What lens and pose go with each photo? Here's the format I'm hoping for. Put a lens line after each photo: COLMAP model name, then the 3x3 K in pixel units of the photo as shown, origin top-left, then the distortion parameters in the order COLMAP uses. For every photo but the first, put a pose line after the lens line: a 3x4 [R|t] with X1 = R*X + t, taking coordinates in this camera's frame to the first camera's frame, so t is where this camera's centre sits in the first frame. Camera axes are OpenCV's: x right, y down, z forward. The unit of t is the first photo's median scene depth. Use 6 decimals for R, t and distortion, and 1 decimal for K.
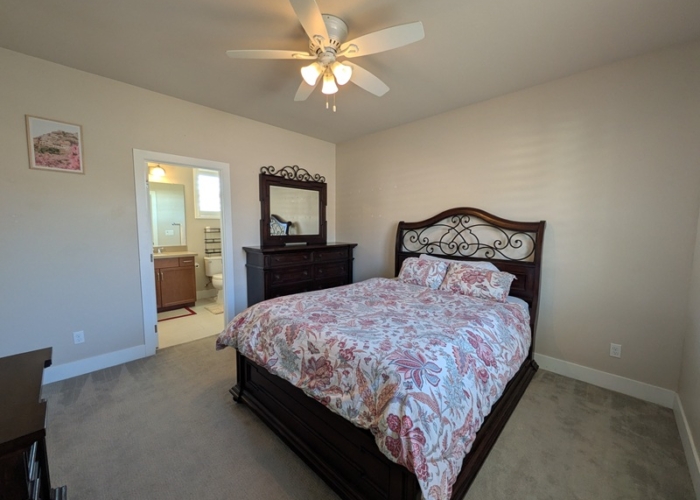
lens RADIAL K [[275.8, 0, 352.1], [0, 275.8, 250.9], [0, 0, 1]] dist [0.000586, 0.000003]
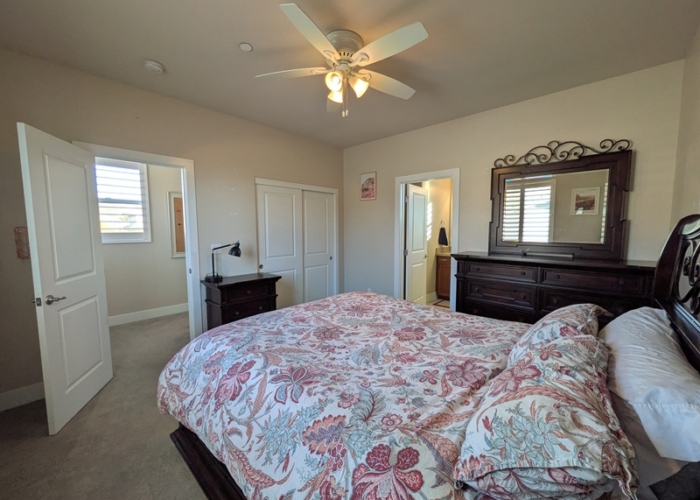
lens RADIAL K [[275.8, 0, 352.4], [0, 275.8, 250.6], [0, 0, 1]] dist [0.000586, 0.000003]
pose [[0.040392, 0.075093, -0.996358, 0.650067], [-0.091069, 0.993298, 0.071170, -0.056985], [0.995025, 0.087862, 0.046960, 0.667828]]
